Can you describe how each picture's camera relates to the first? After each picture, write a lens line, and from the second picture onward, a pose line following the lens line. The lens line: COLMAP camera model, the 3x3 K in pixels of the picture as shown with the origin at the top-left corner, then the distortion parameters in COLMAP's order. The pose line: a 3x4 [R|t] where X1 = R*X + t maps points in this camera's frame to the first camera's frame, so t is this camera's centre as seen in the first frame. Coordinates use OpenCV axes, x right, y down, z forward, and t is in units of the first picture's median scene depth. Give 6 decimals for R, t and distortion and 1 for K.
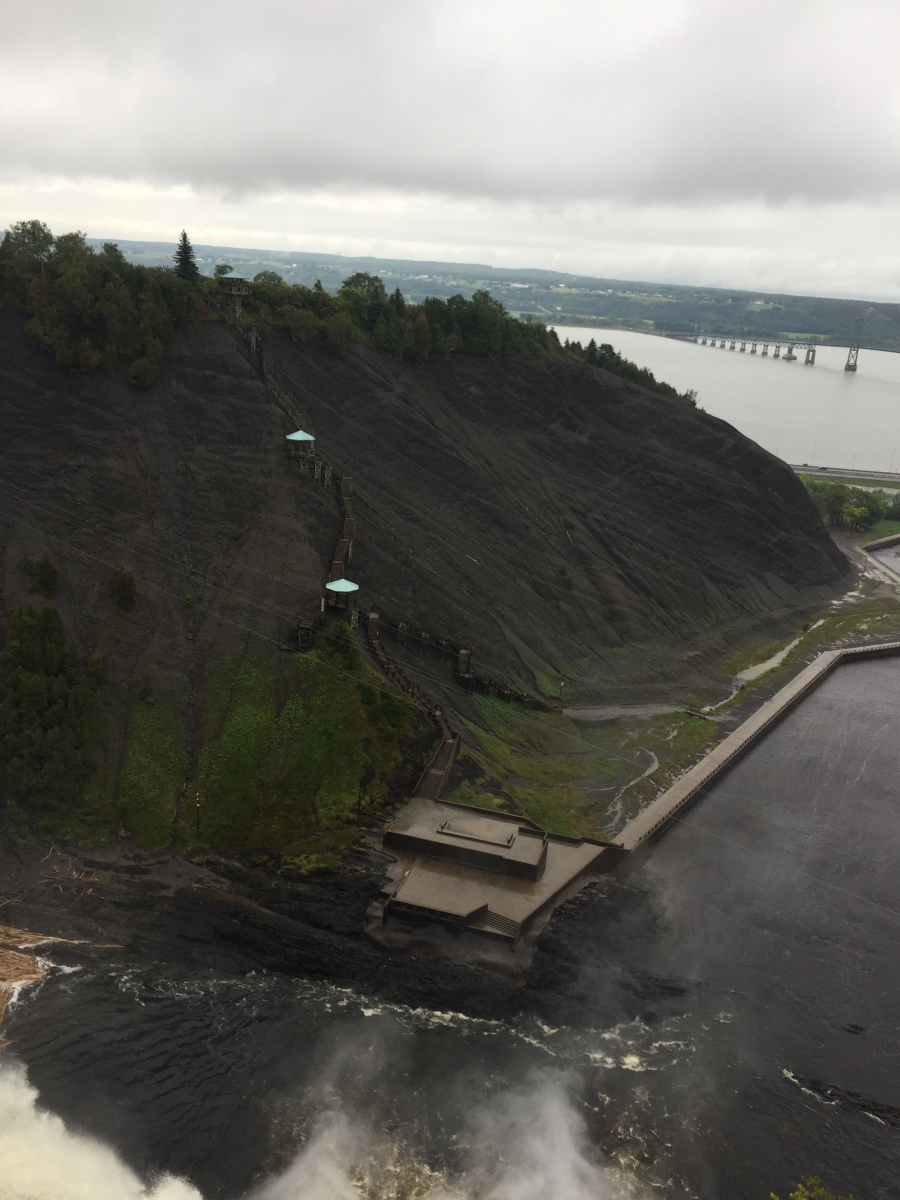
lens RADIAL K [[1057.3, 0, 460.9], [0, 1057.3, 605.4], [0, 0, 1]] dist [0.067087, -0.054822]
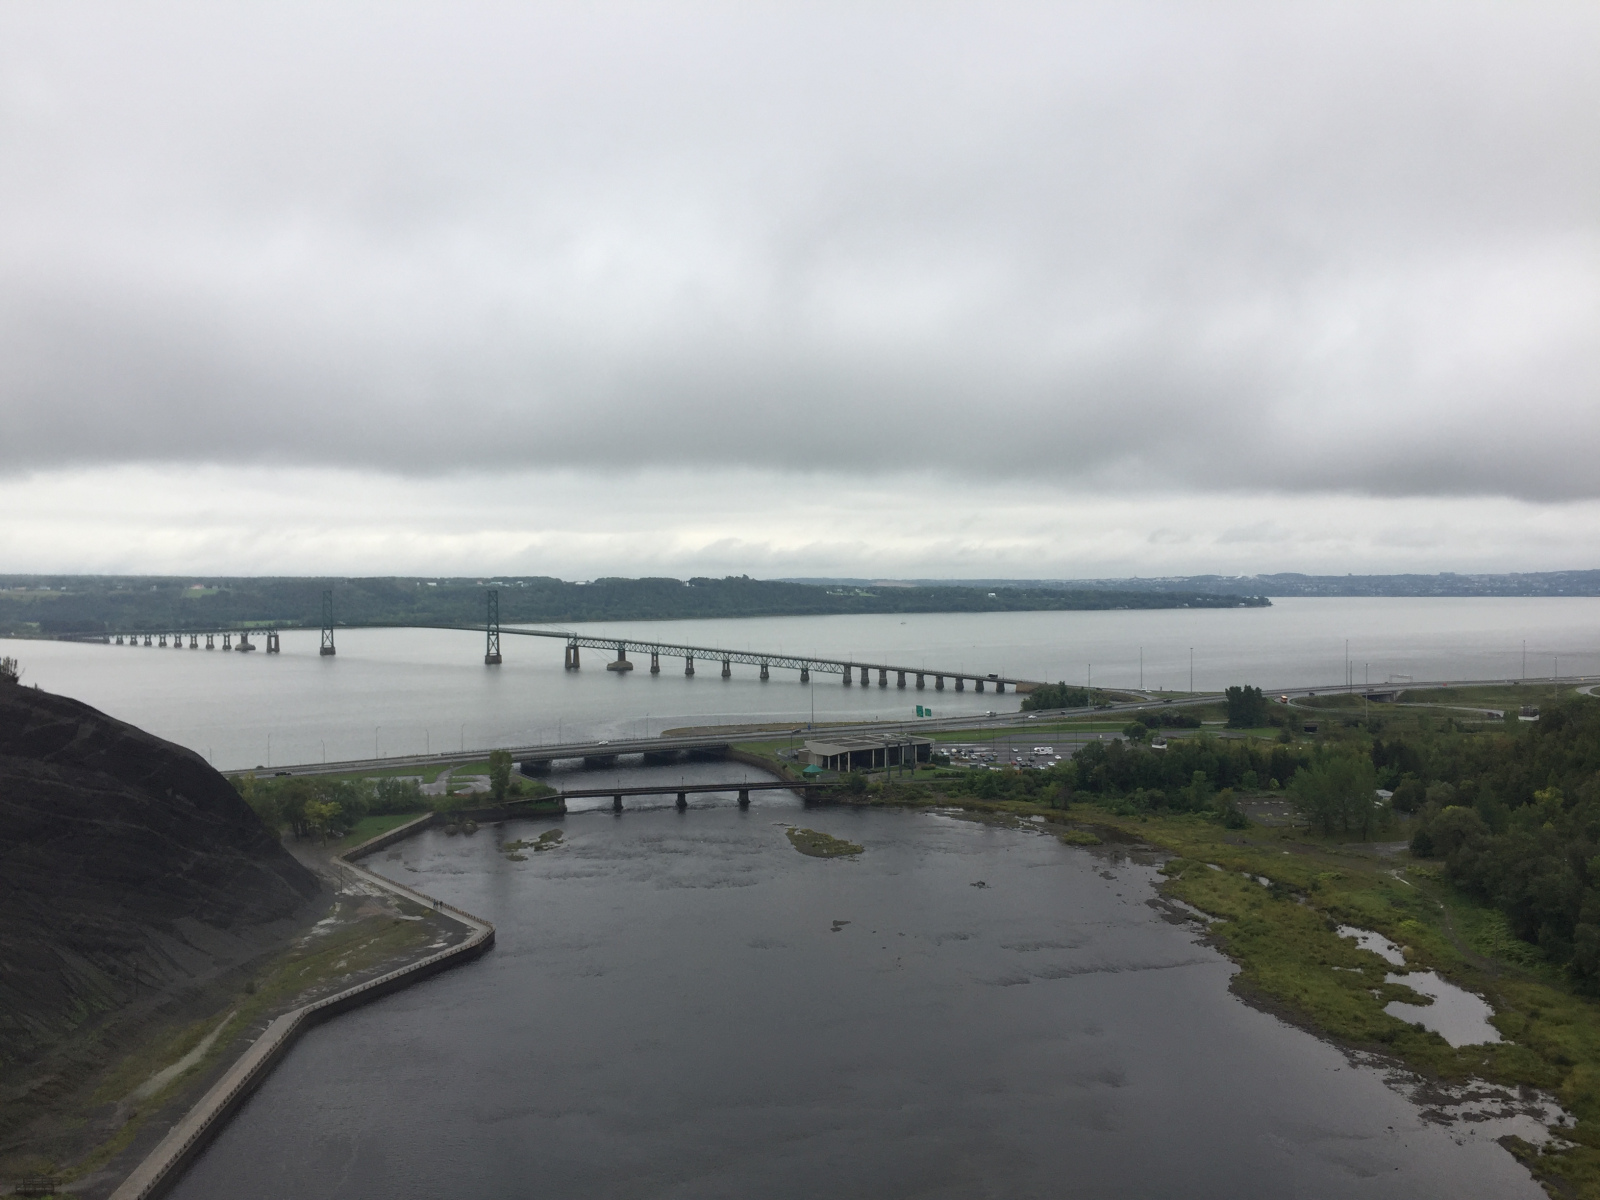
lens RADIAL K [[1371.3, 0, 800.3], [0, 1371.3, 596.3], [0, 0, 1]] dist [0.088023, -0.123187]
pose [[0.782501, -0.086385, 0.616628, 0.079150], [0.246666, 0.952312, -0.179607, 0.025430], [-0.571707, 0.292643, 0.766493, 0.091226]]
